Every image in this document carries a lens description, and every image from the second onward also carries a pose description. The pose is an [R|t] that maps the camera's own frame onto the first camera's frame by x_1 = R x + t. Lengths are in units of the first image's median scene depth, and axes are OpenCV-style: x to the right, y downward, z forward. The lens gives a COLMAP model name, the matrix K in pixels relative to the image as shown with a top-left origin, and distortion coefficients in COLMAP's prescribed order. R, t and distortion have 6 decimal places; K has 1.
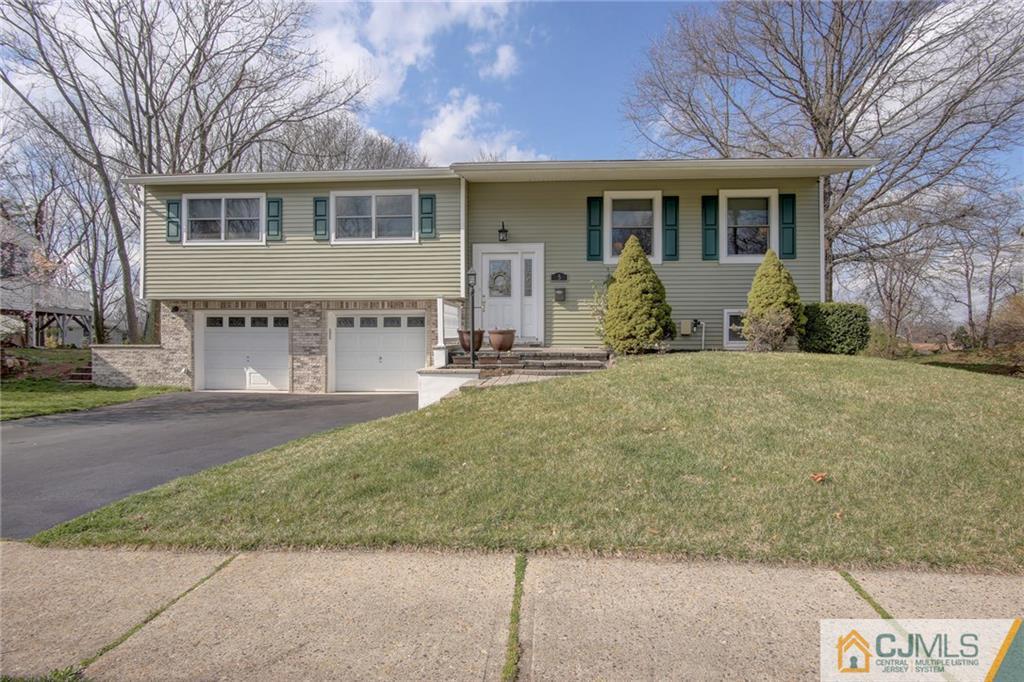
lens RADIAL K [[497.9, 0, 514.0], [0, 497.9, 340.2], [0, 0, 1]] dist [-0.020537, 0.000668]
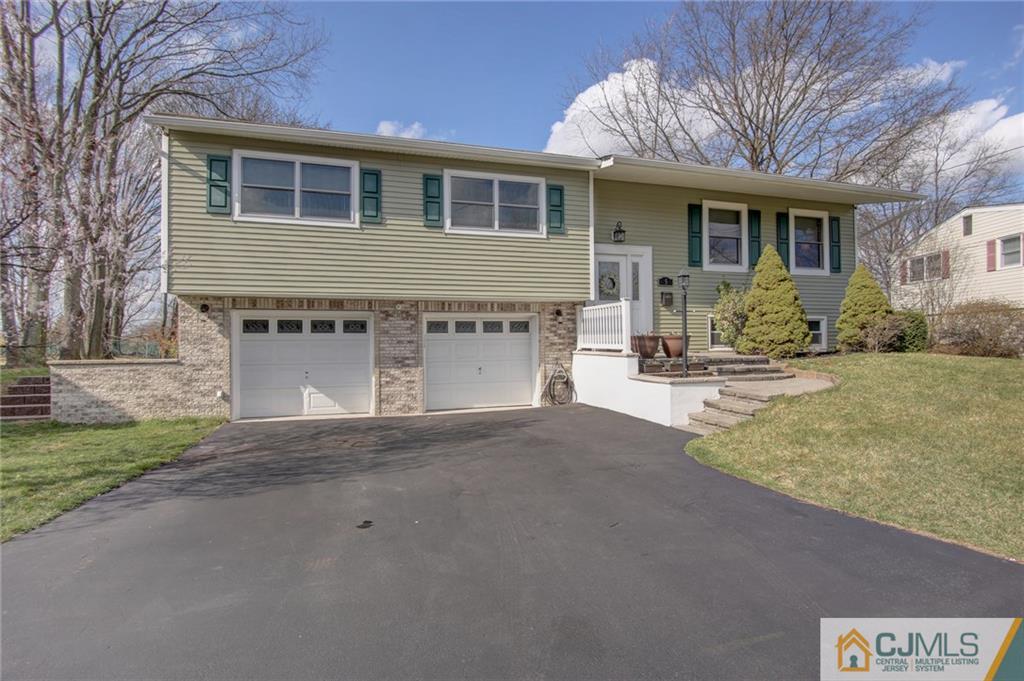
lens RADIAL K [[497.9, 0, 512.3], [0, 497.9, 337.5], [0, 0, 1]] dist [-0.020537, 0.000668]
pose [[0.934894, -0.006968, 0.354860, -0.548290], [0.011893, 0.999861, -0.011700, -0.007608], [-0.354729, 0.015159, 0.934846, 0.183893]]
